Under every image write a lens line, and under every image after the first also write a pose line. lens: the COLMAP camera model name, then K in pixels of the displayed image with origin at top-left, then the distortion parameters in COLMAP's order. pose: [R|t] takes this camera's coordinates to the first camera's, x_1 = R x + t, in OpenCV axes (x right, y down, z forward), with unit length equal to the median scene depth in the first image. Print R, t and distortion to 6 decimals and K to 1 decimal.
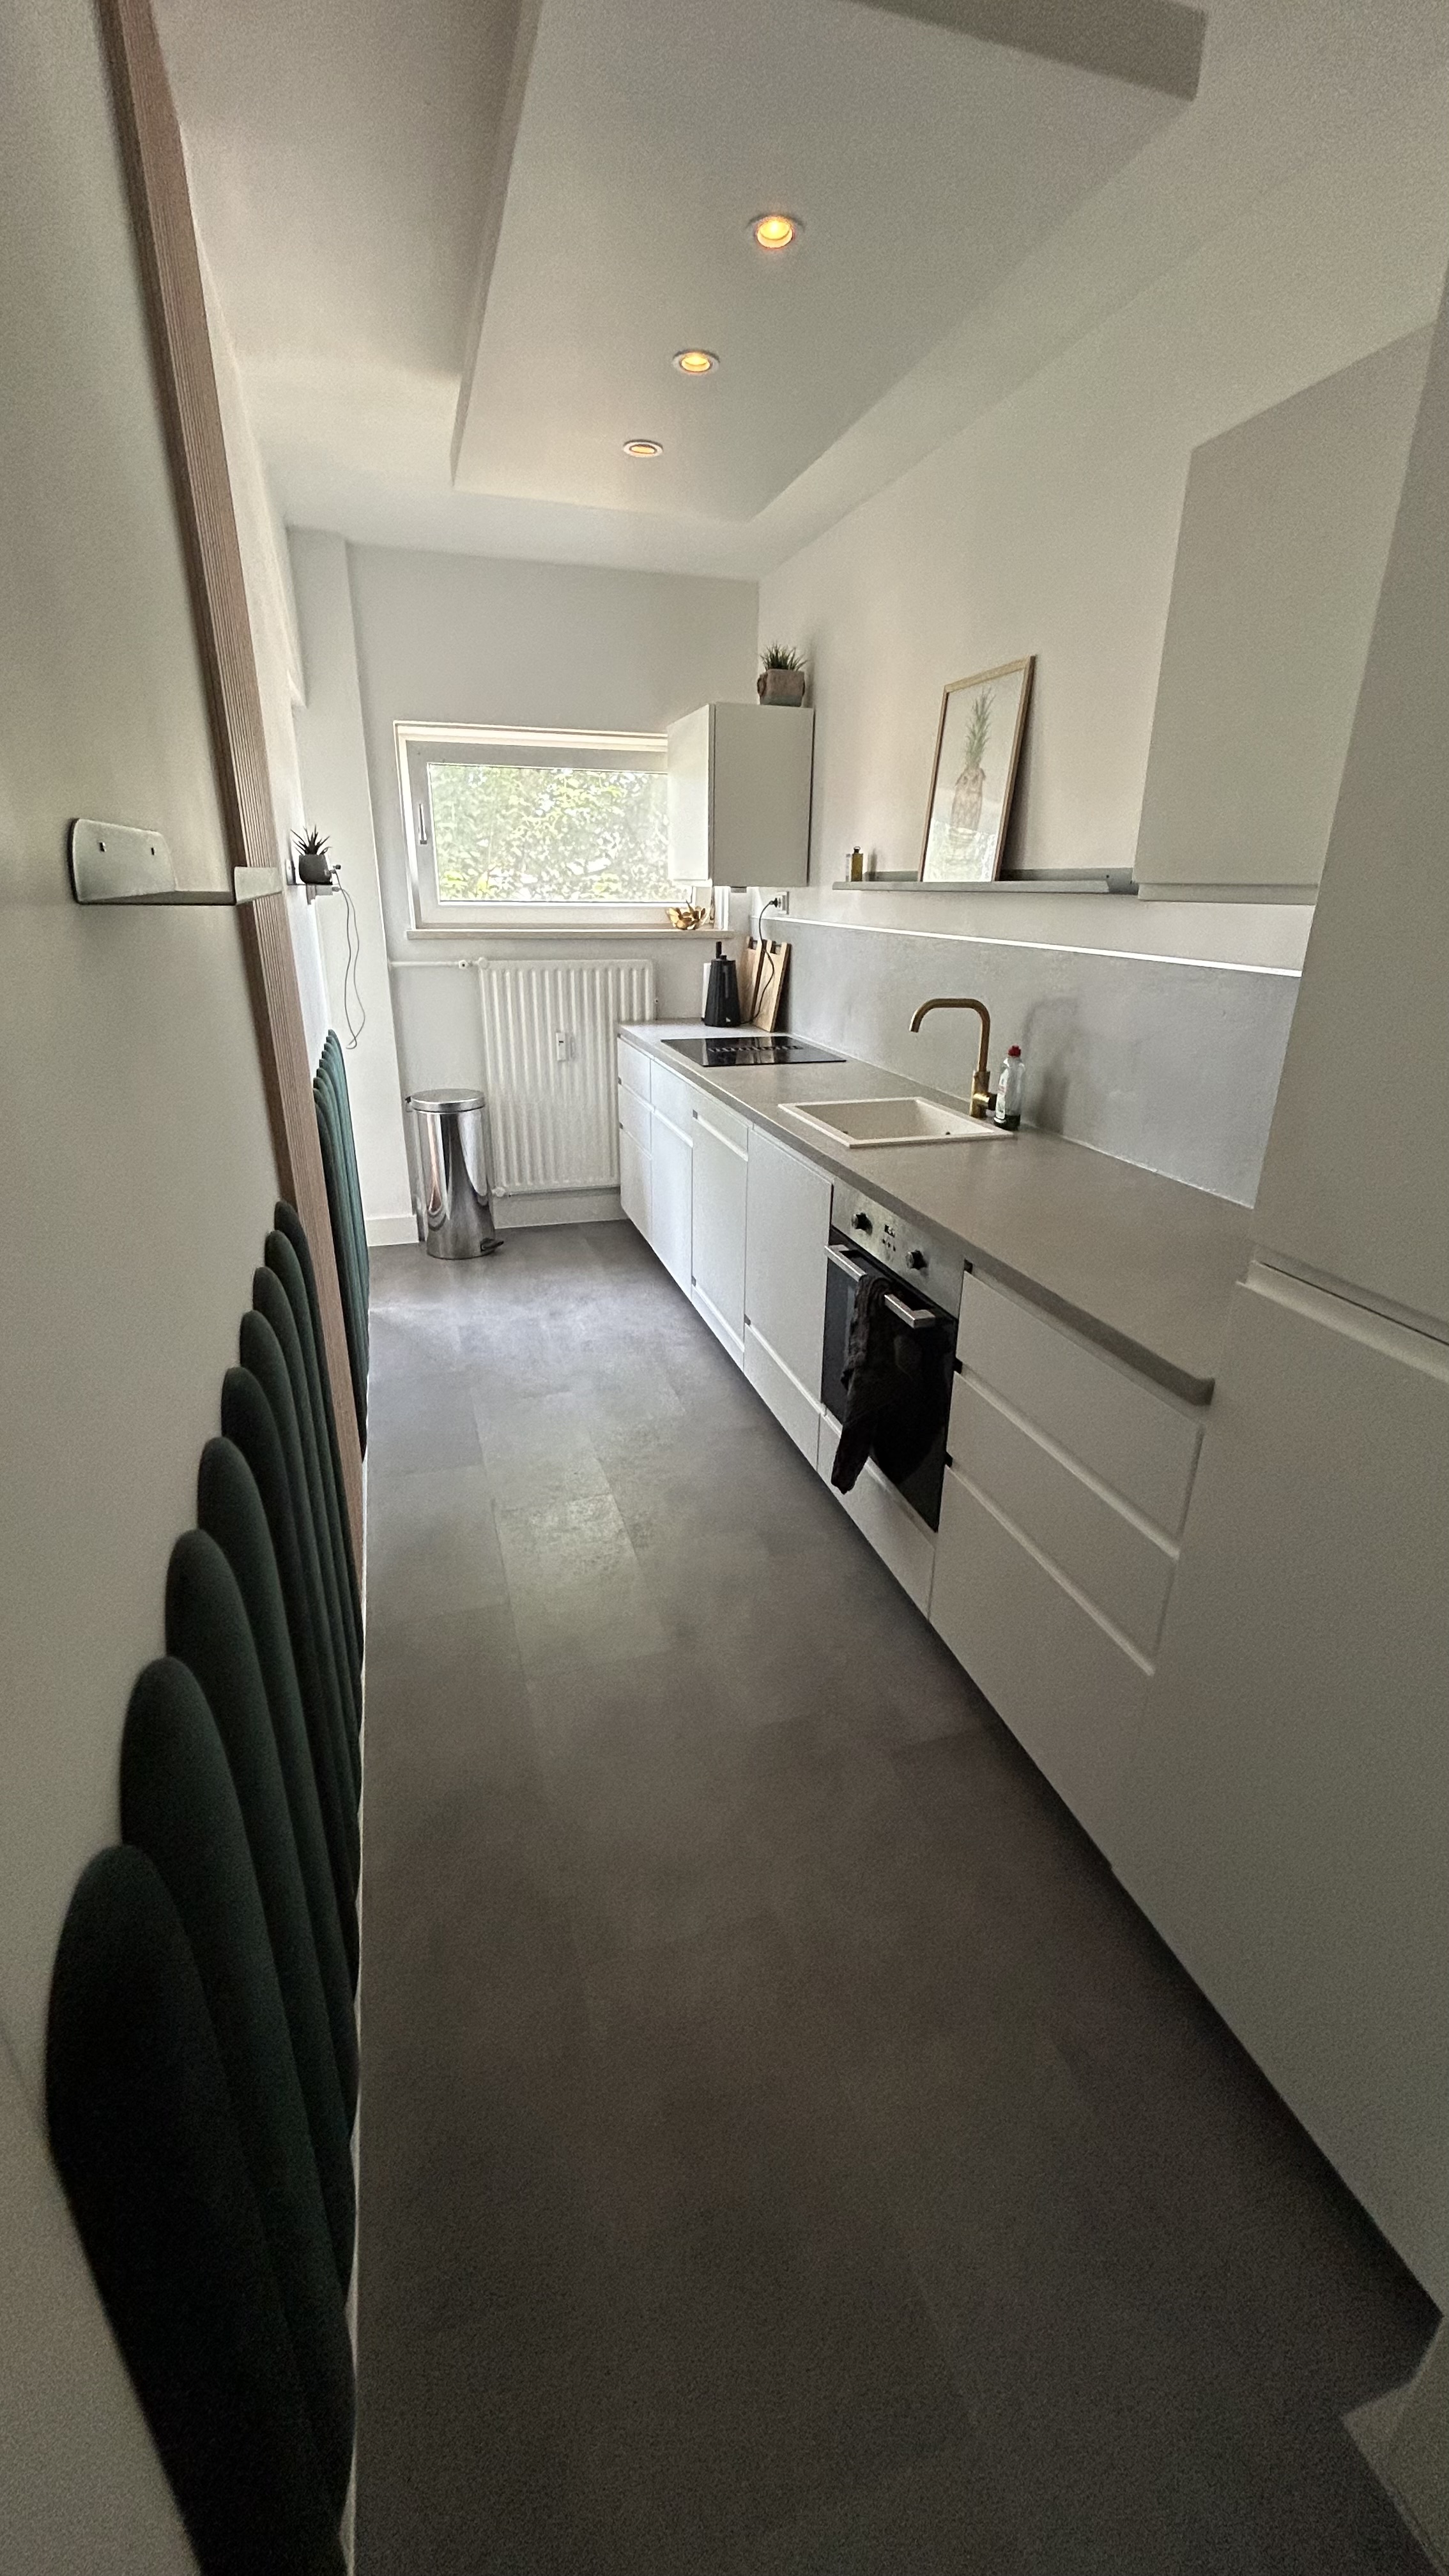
lens RADIAL K [[1027.2, 0, 721.1], [0, 1027.2, 1286.0], [0, 0, 1]] dist [0.002076, 0.000180]
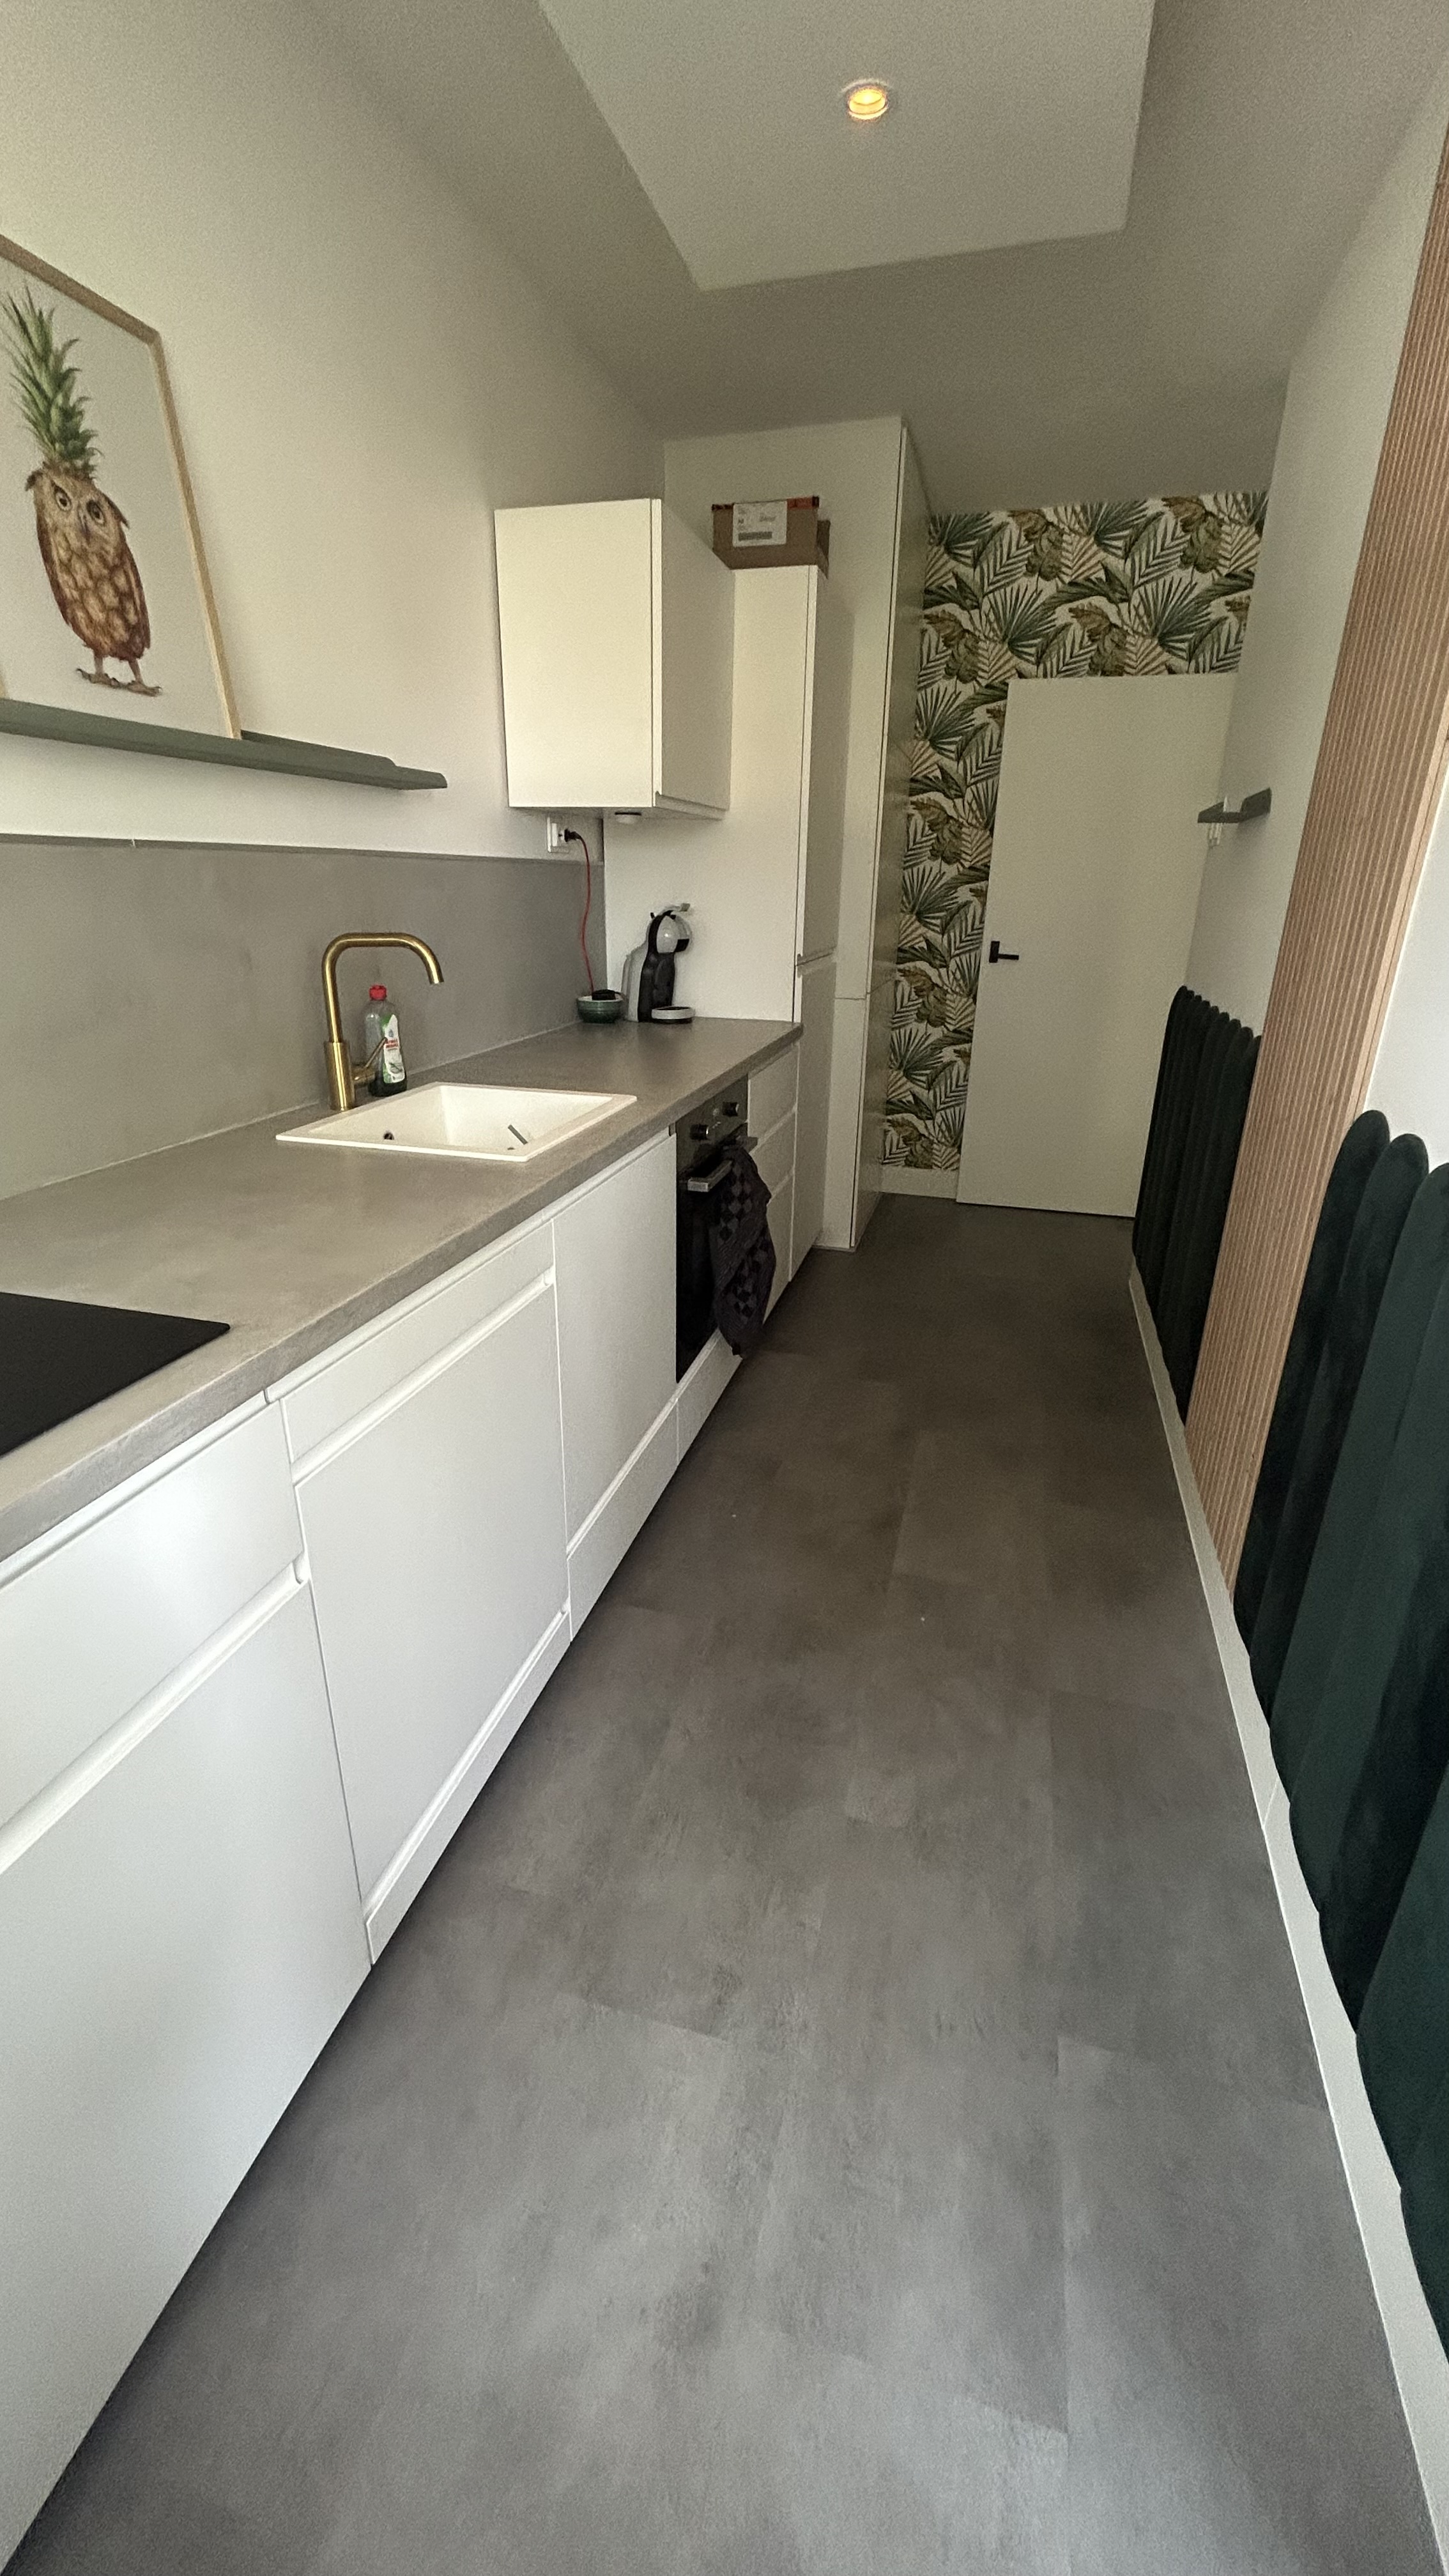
lens RADIAL K [[1027.2, 0, 715.8], [0, 1027.2, 1290.6], [0, 0, 1]] dist [0.002076, 0.000180]
pose [[-0.837192, -0.225466, 0.498271, -0.319554], [0.175750, 0.751835, 0.635496, -0.457501], [-0.517900, 0.619604, -0.589805, 1.321752]]
